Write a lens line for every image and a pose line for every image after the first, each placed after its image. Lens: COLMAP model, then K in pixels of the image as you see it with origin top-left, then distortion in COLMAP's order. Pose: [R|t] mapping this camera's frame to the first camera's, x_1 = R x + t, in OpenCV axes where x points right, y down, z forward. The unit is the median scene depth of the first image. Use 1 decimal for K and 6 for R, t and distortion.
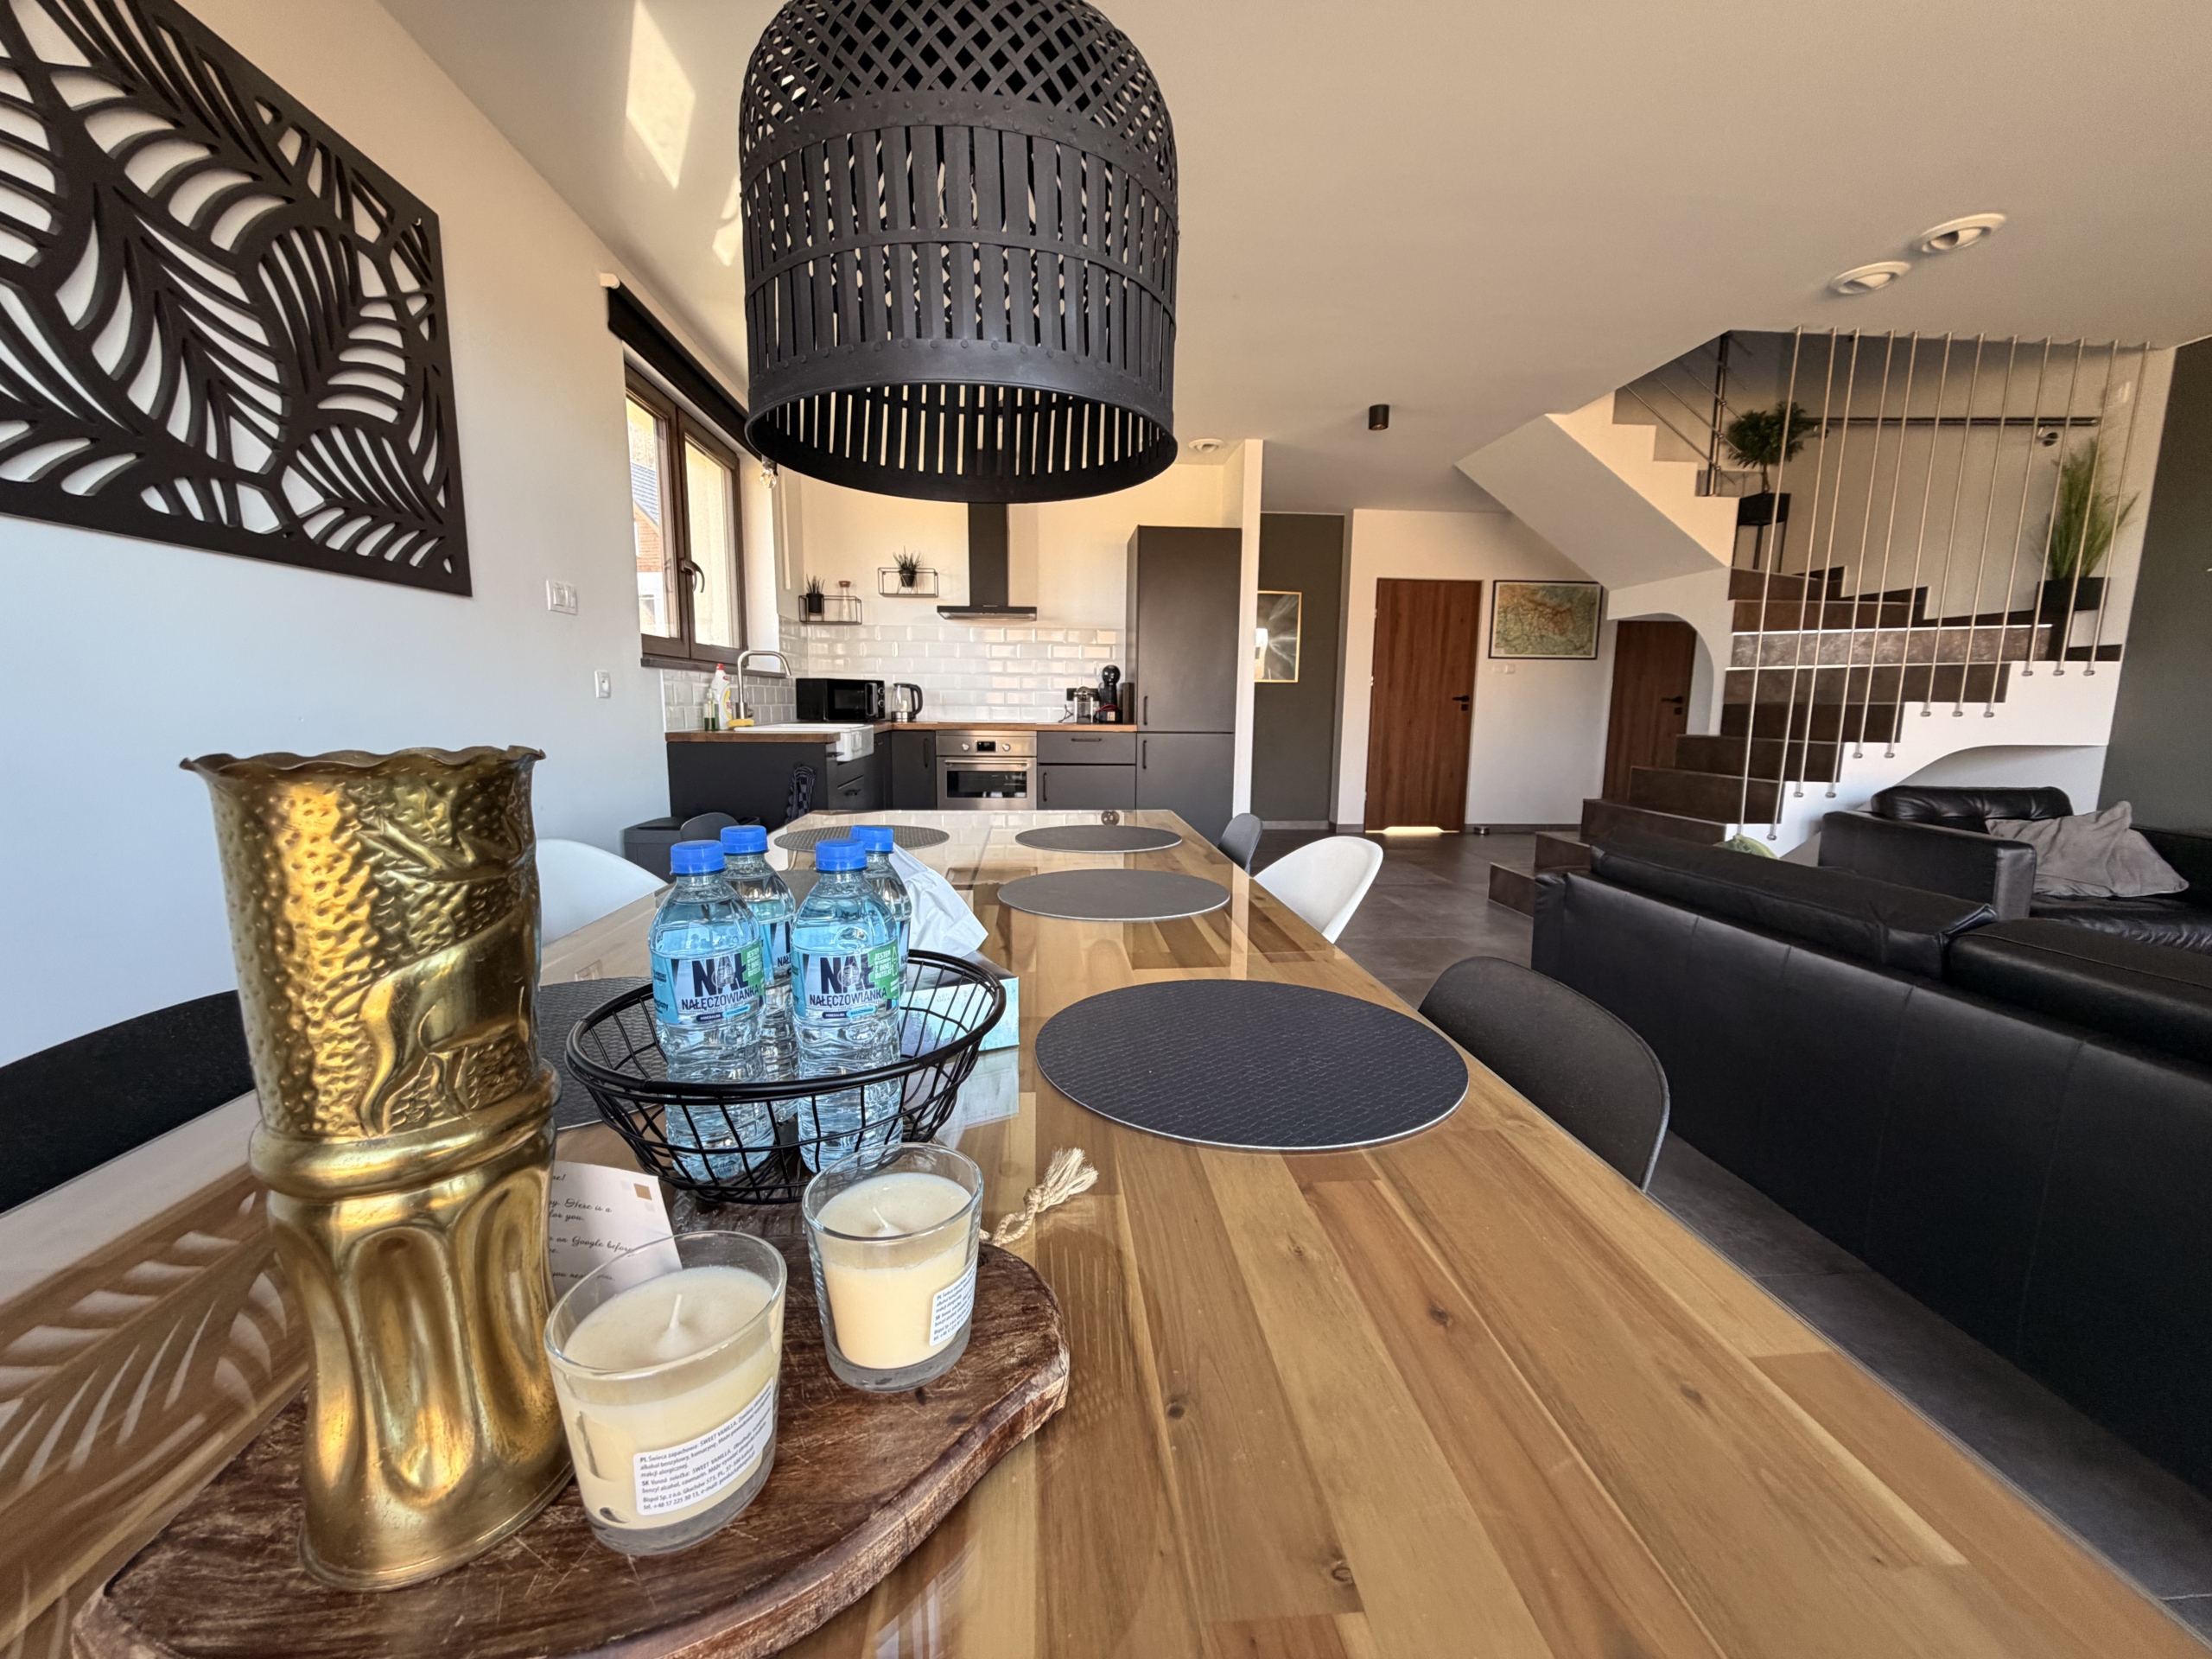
lens RADIAL K [[898.4, 0, 1106.0], [0, 898.4, 829.5], [0, 0, 1]] dist [-0.003188, -0.000775]
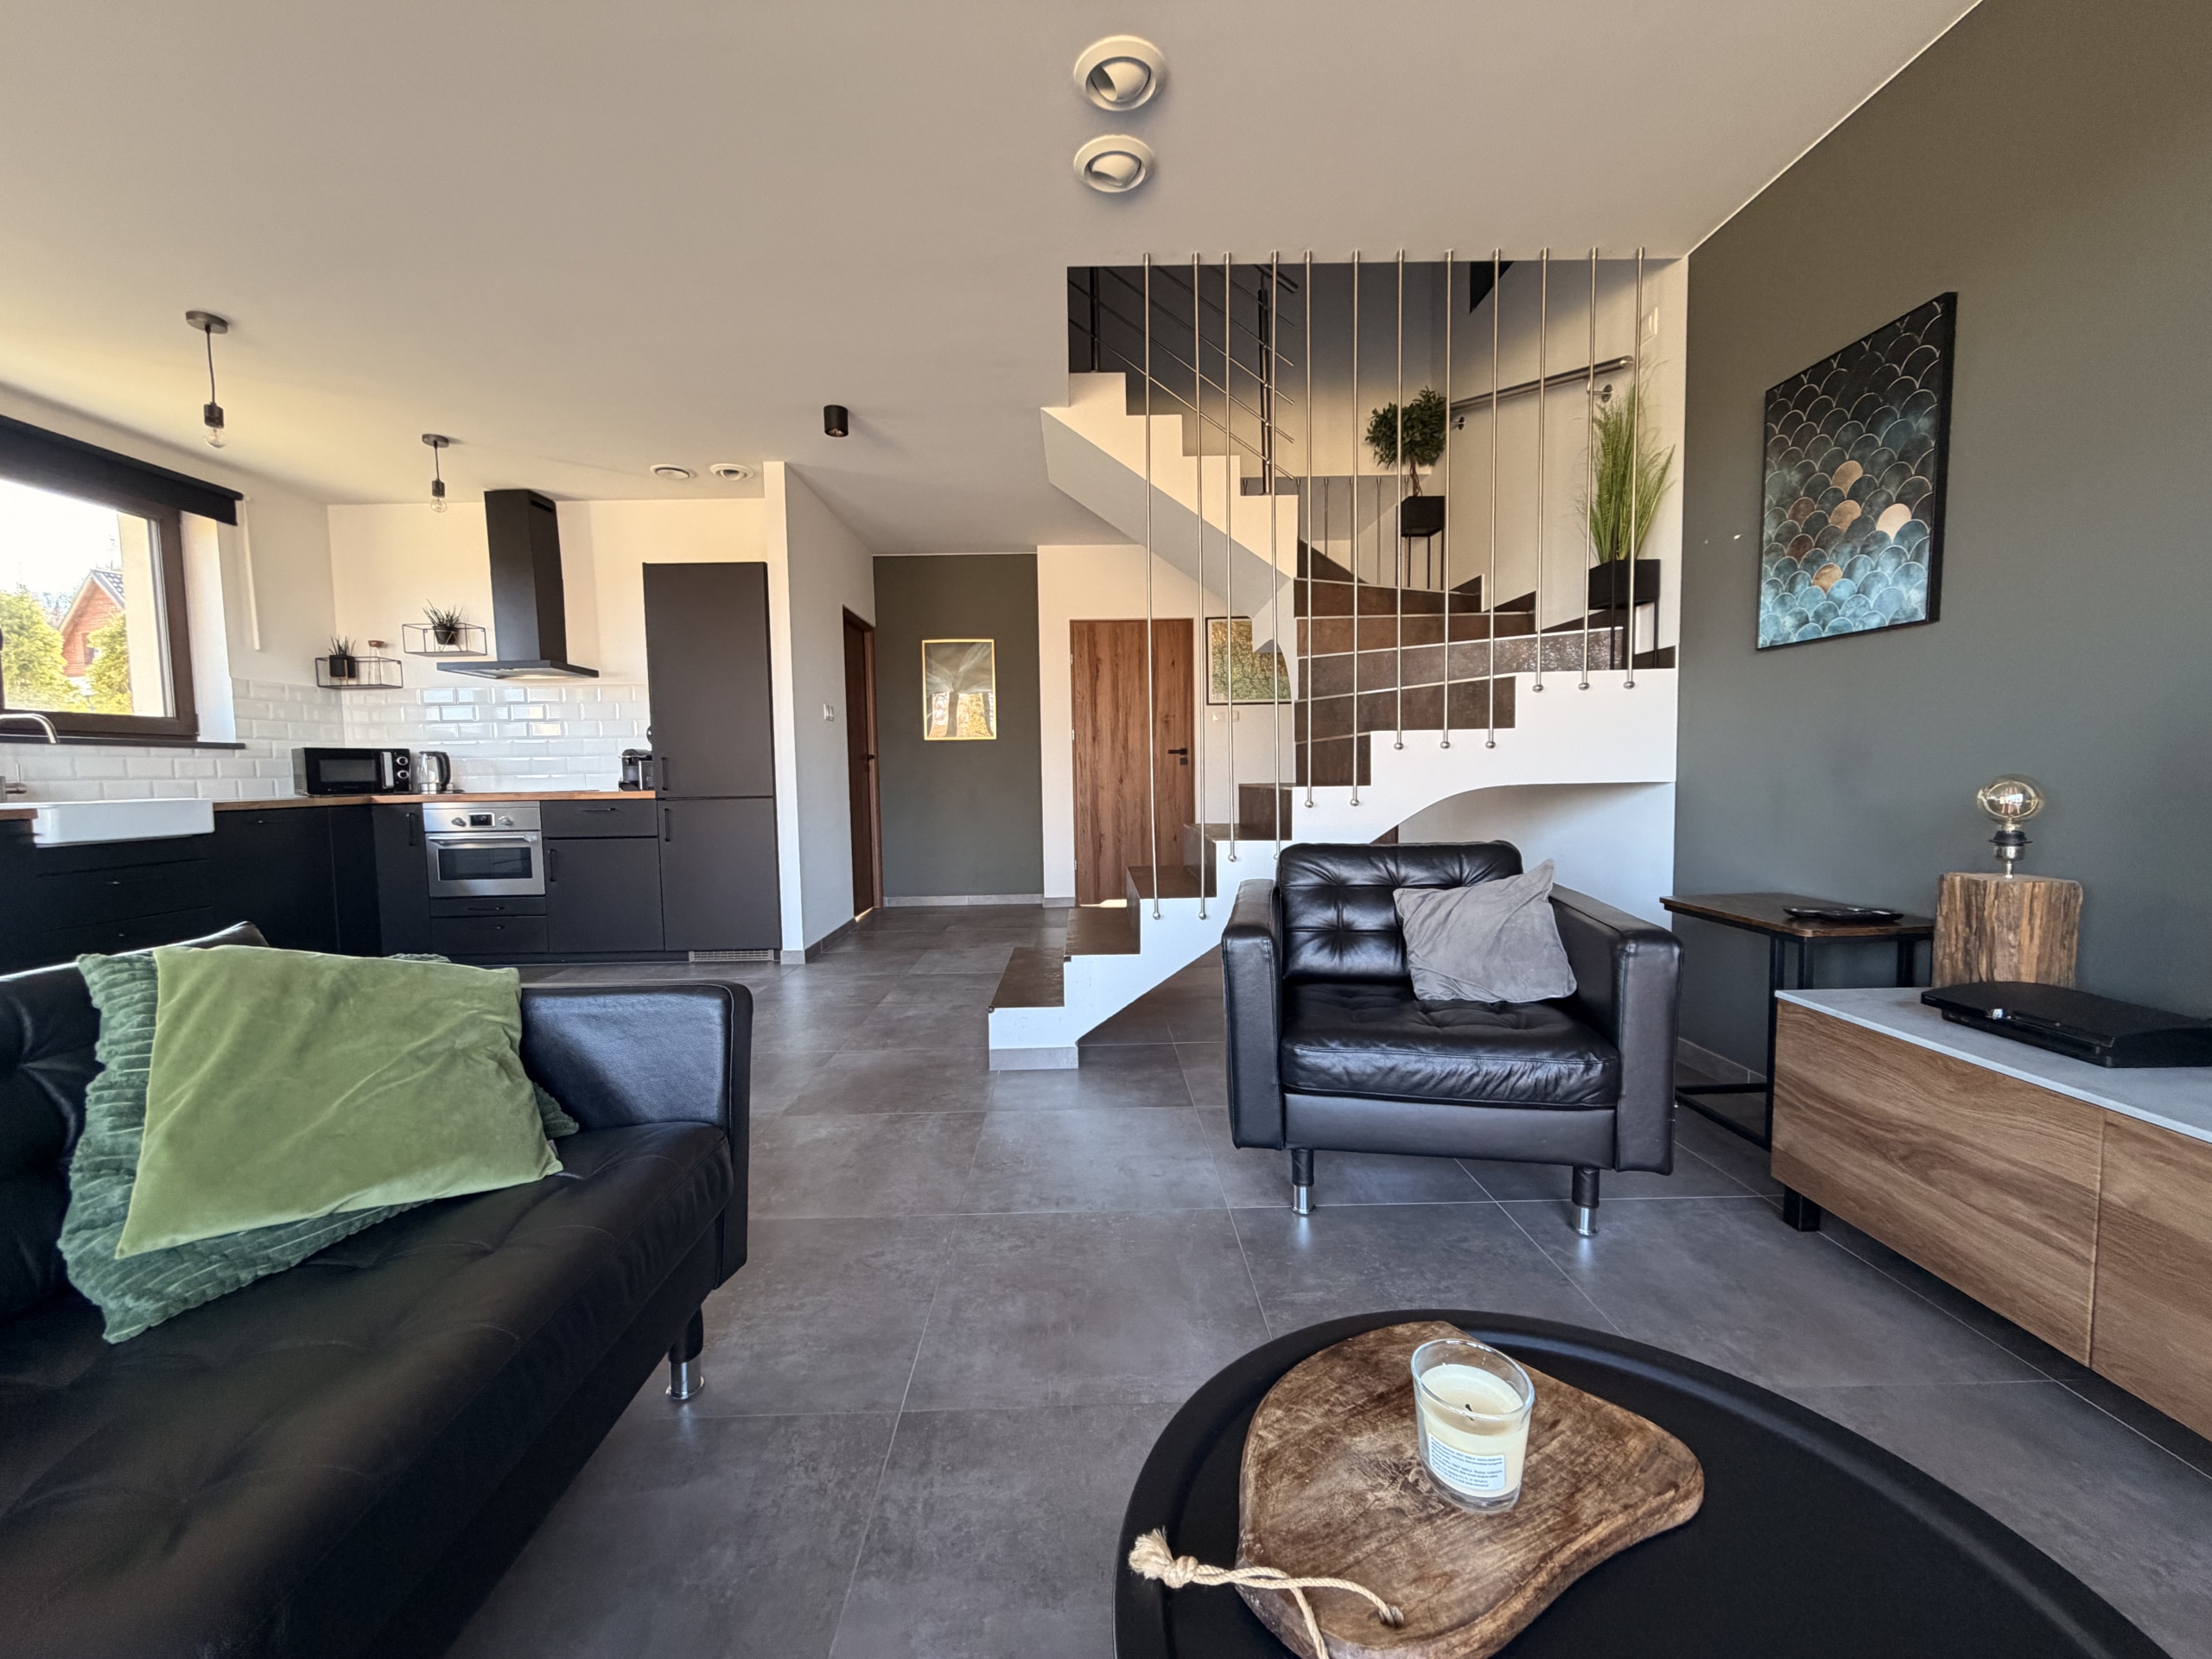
lens RADIAL K [[898.4, 0, 1106.0], [0, 898.4, 829.5], [0, 0, 1]] dist [-0.003188, -0.000775]
pose [[0.997951, -0.024515, -0.059093, 0.500223], [0.019933, 0.996838, -0.076916, -0.004650], [0.060792, 0.075580, 0.995285, 0.169905]]
